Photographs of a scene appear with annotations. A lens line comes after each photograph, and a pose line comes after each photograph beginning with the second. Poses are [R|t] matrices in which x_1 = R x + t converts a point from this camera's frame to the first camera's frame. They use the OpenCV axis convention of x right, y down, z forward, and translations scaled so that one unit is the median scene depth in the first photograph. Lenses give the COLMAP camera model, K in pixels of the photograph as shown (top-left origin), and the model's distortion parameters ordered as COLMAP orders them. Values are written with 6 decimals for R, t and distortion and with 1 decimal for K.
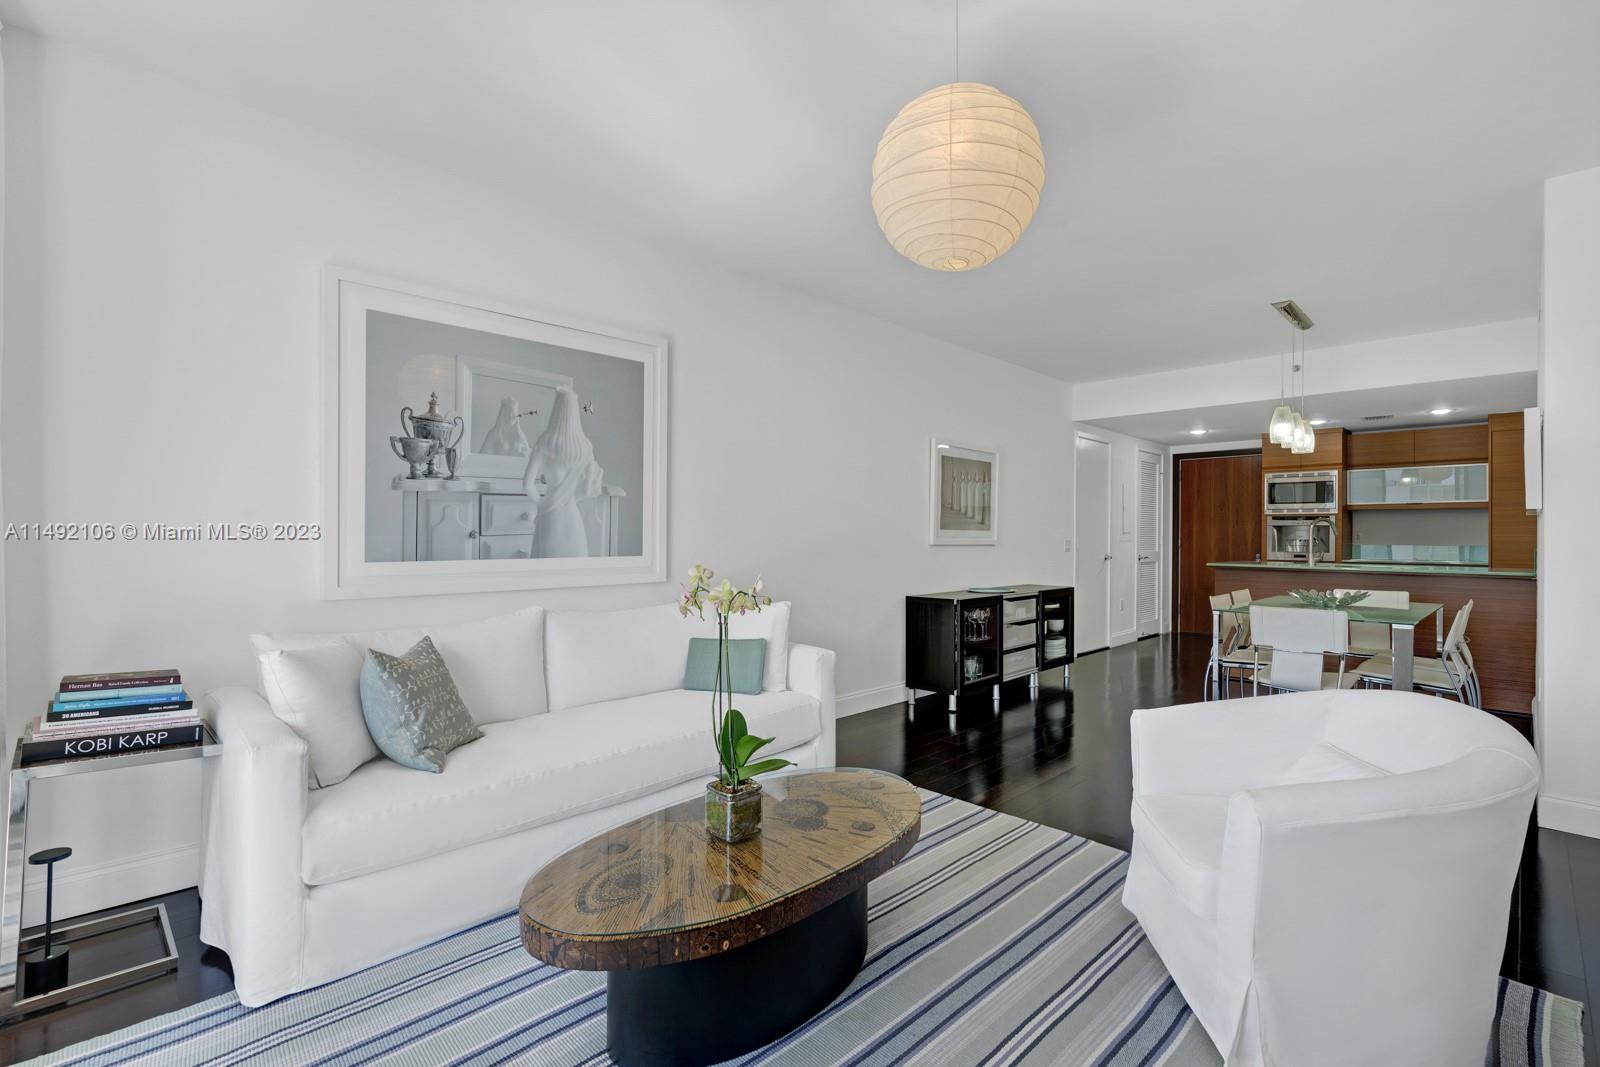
lens RADIAL K [[725.5, 0, 805.8], [0, 725.5, 529.7], [0, 0, 1]] dist [-0.014119, 0.000107]
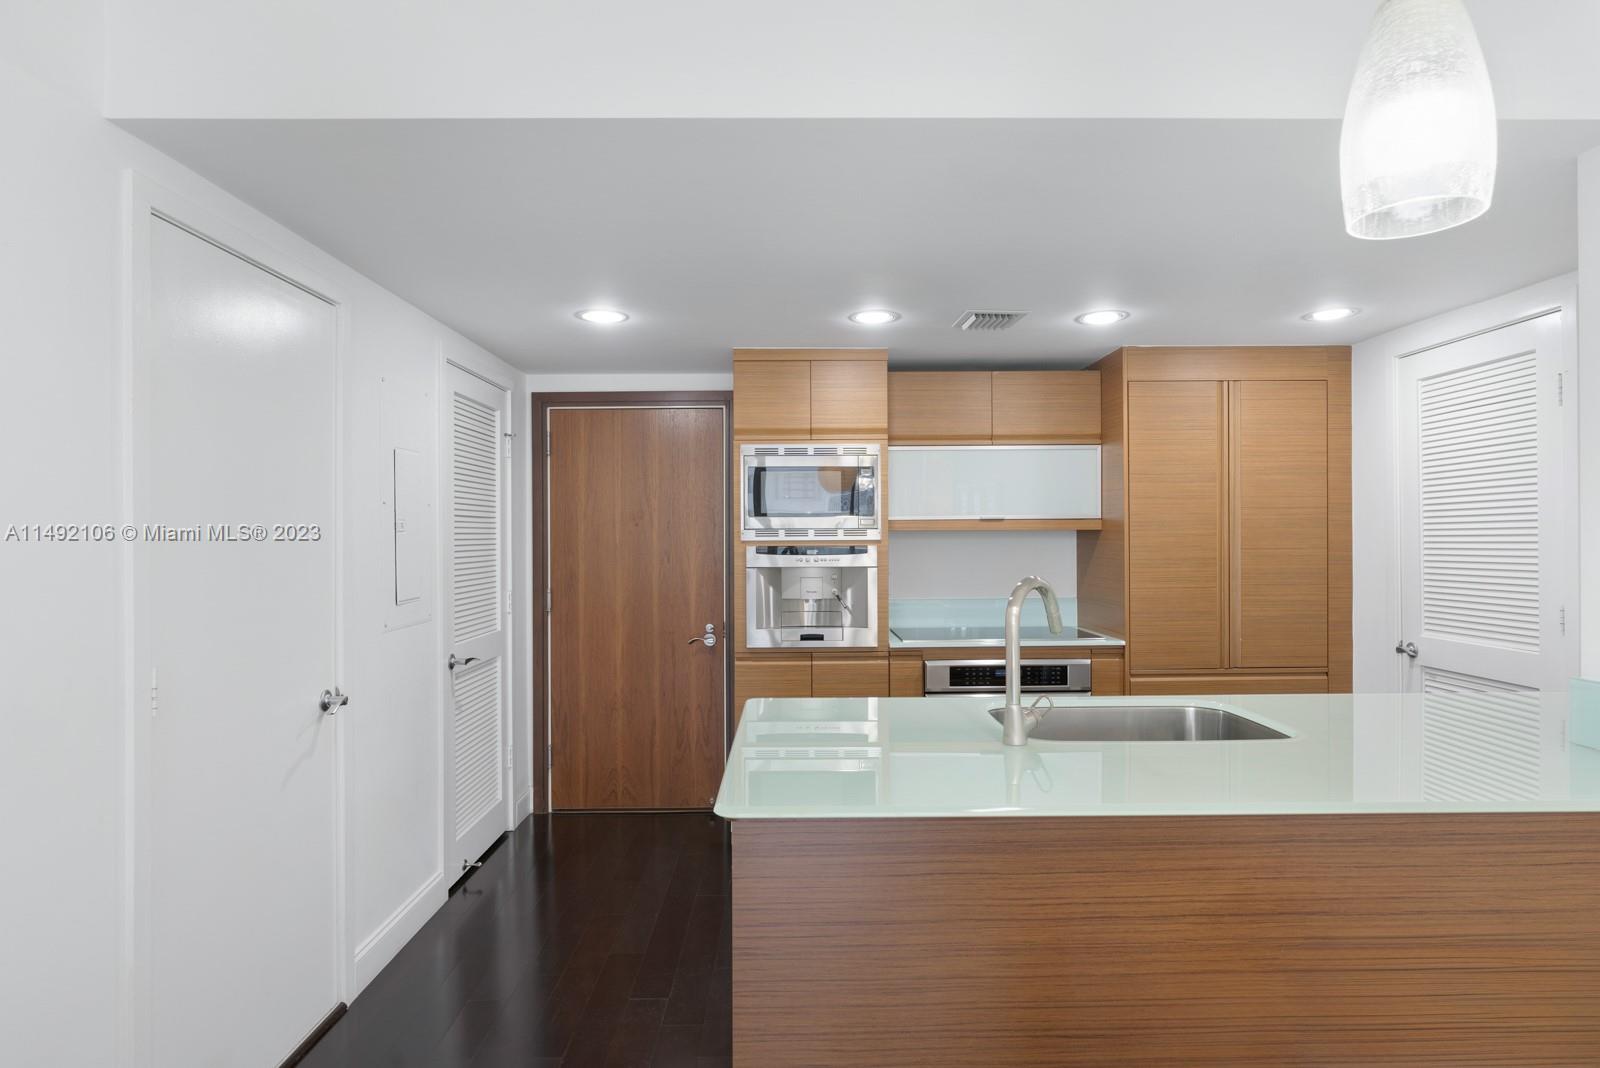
lens RADIAL K [[903.0, 0, 751.7], [0, 903.0, 535.1], [0, 0, 1]] dist [-0.051815, 0.000063]
pose [[0.737655, -0.004255, 0.675165, 0.662260], [0.002446, 0.999990, 0.003630, -0.061617], [-0.675174, -0.001026, 0.737658, 1.414727]]
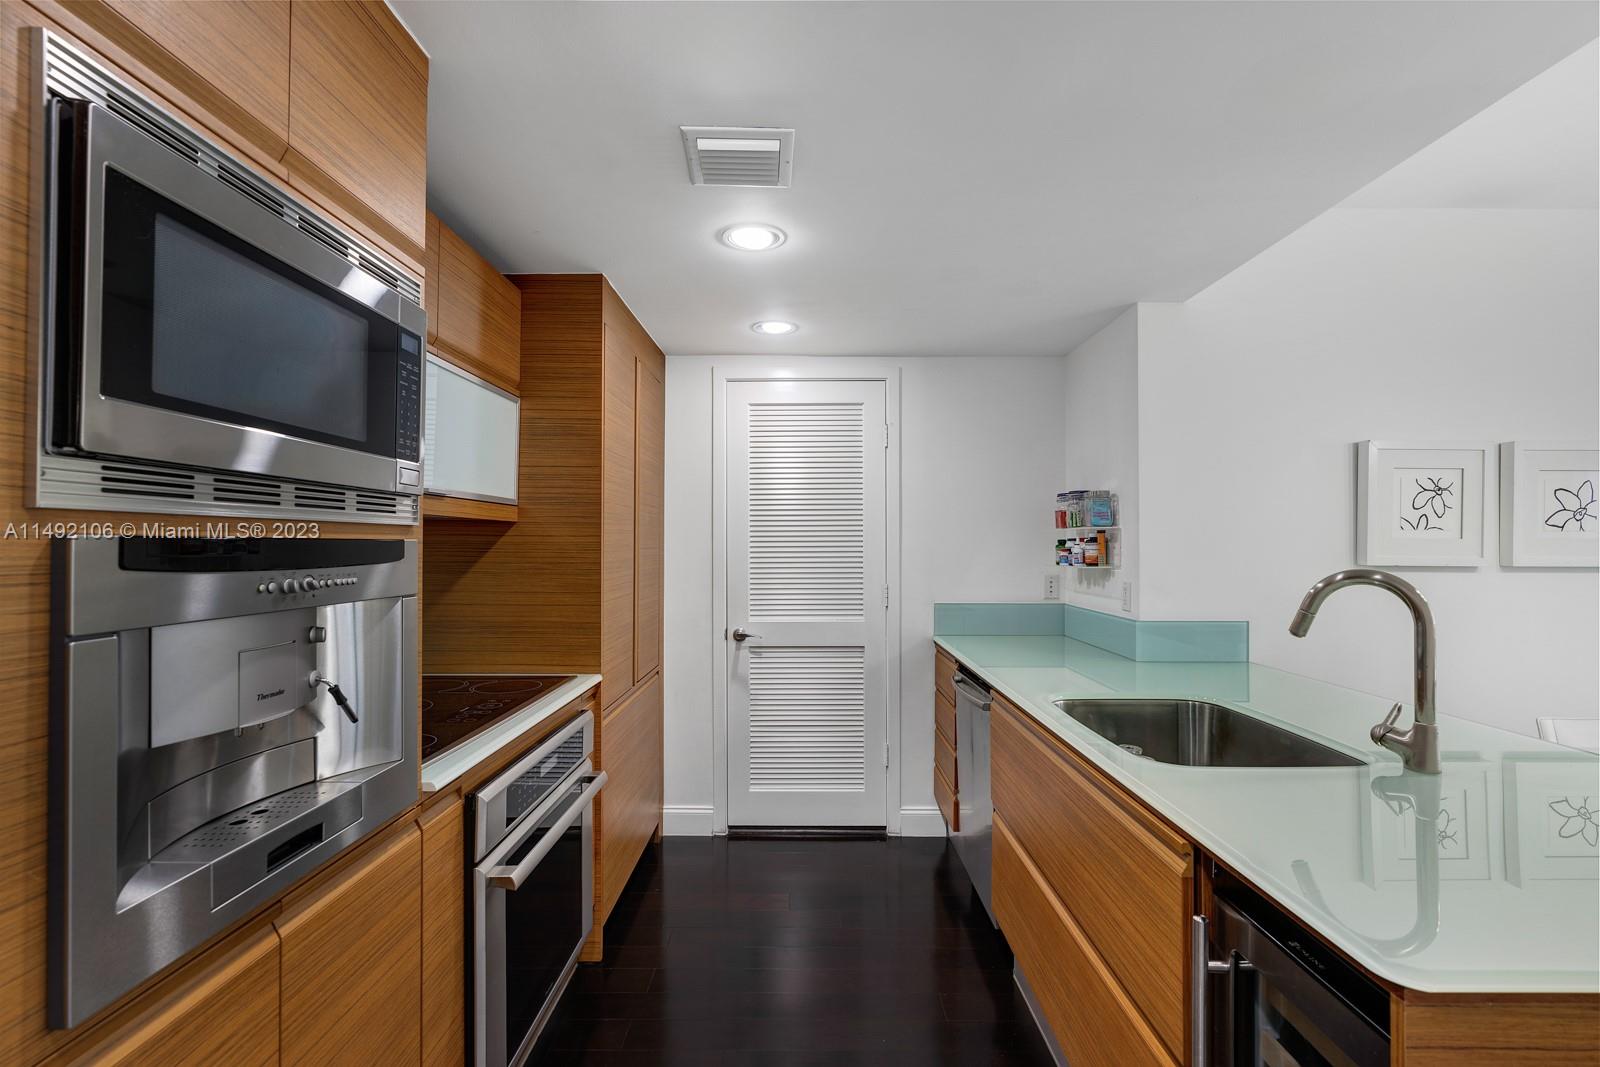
lens RADIAL K [[712.3, 0, 806.0], [0, 712.3, 540.8], [0, 0, 1]] dist [-0.004543, 0.001192]
pose [[-0.712300, -0.002332, 0.701871, 1.214643], [-0.008486, 0.999950, -0.005289, -0.043321], [-0.701824, -0.009724, -0.712284, 2.335138]]
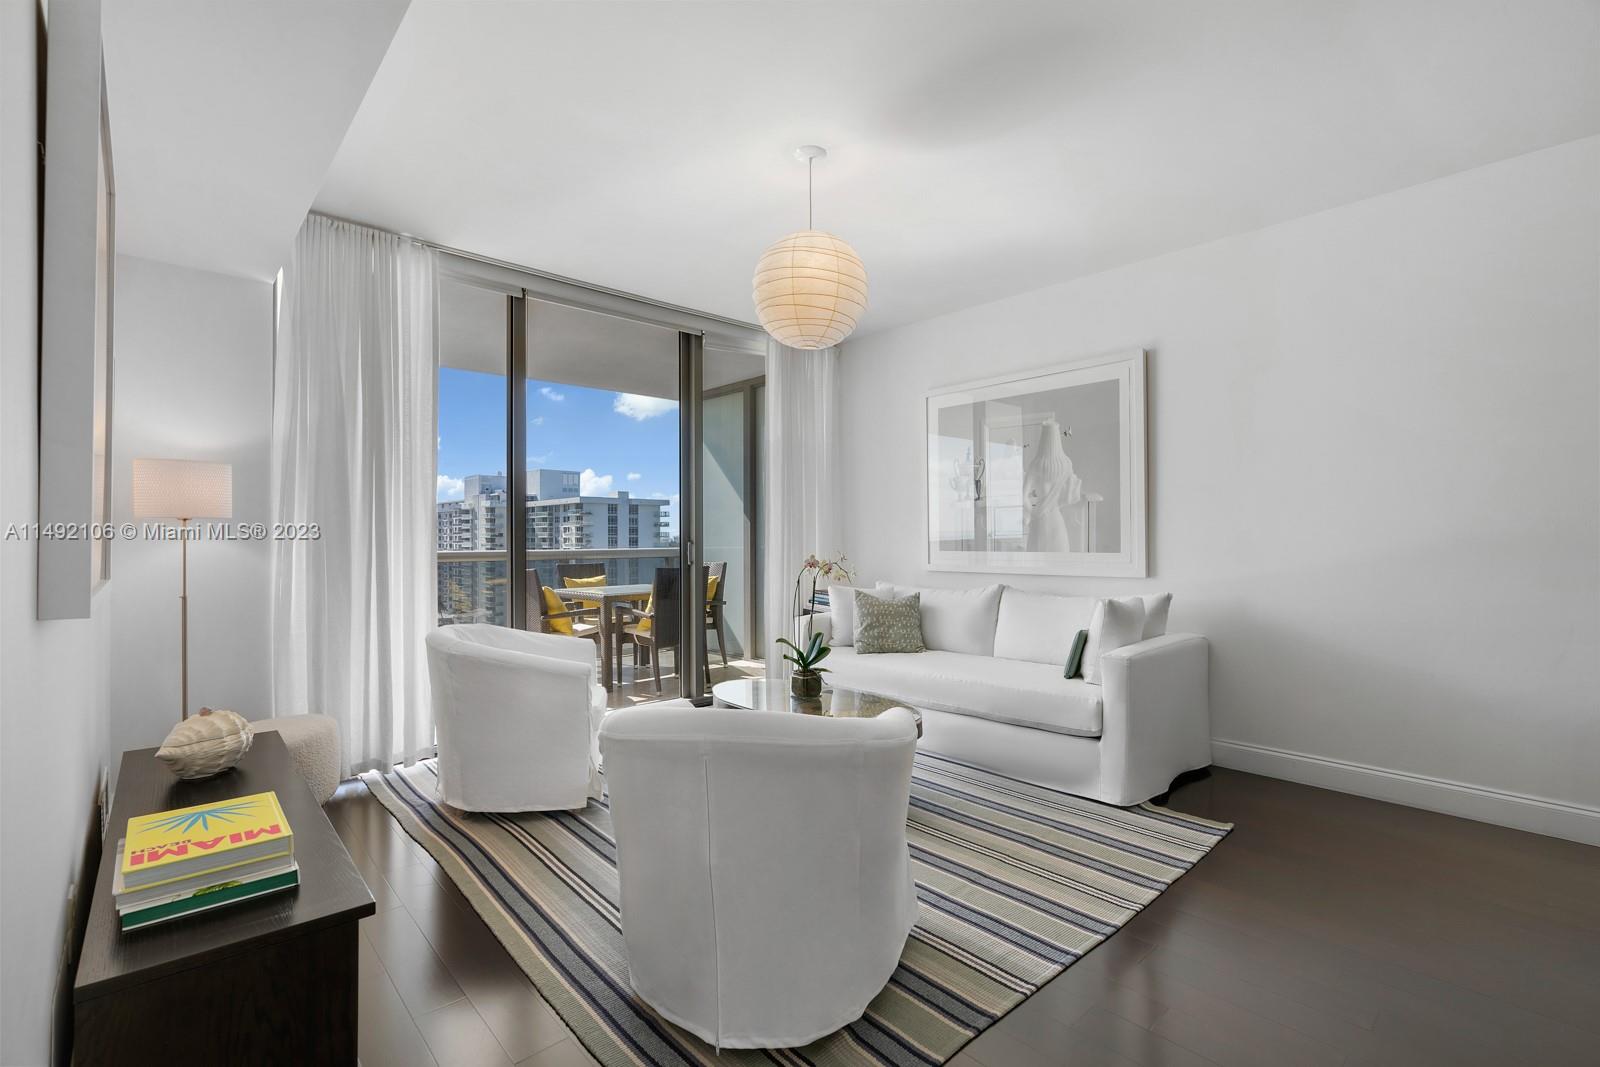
lens RADIAL K [[712.3, 0, 806.0], [0, 712.3, 540.8], [0, 0, 1]] dist [-0.004543, 0.001192]
pose [[-0.040251, -0.004414, -0.999180, 0.951593], [0.005840, 0.999972, -0.004652, 0.021769], [0.999173, -0.006023, -0.040224, 0.607706]]
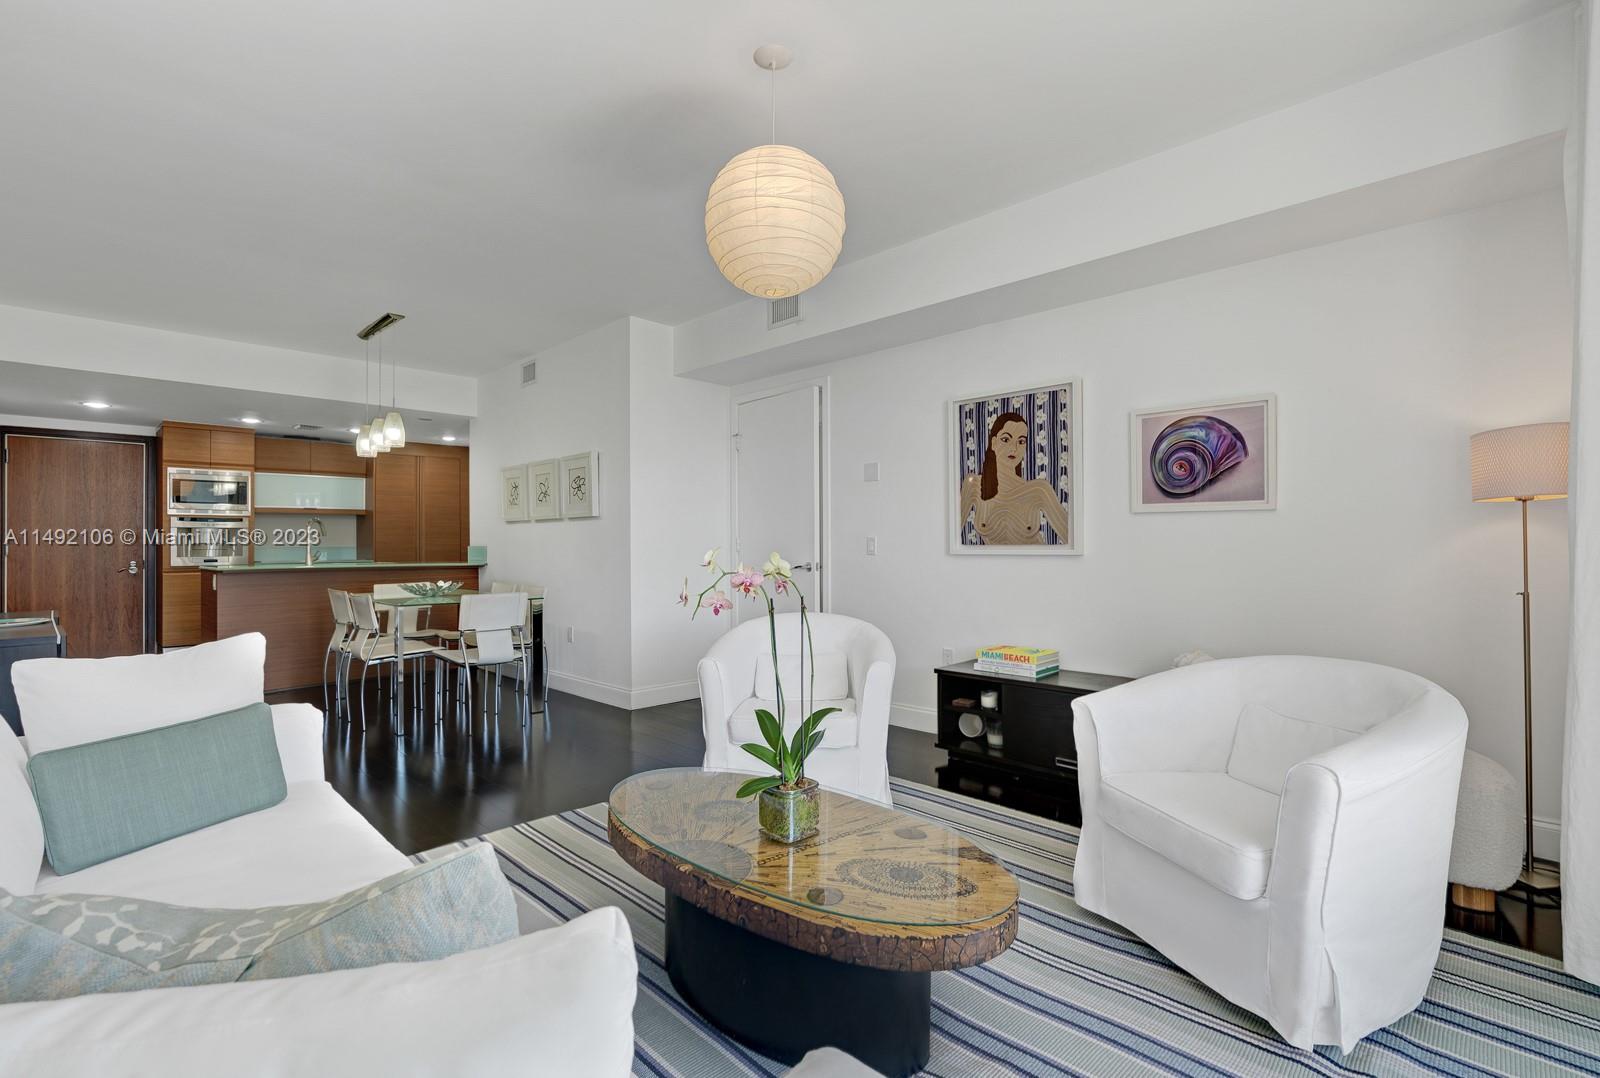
lens RADIAL K [[737.5, 0, 800.0], [0, 737.5, 539.0], [0, 0, 1]] dist [-0.008257, 0.000395]
pose [[-0.003825, 0.002233, 0.999990, -0.589881], [-0.000164, 0.999997, -0.002234, 0.024649], [-0.999993, -0.000173, -0.003825, 0.560199]]
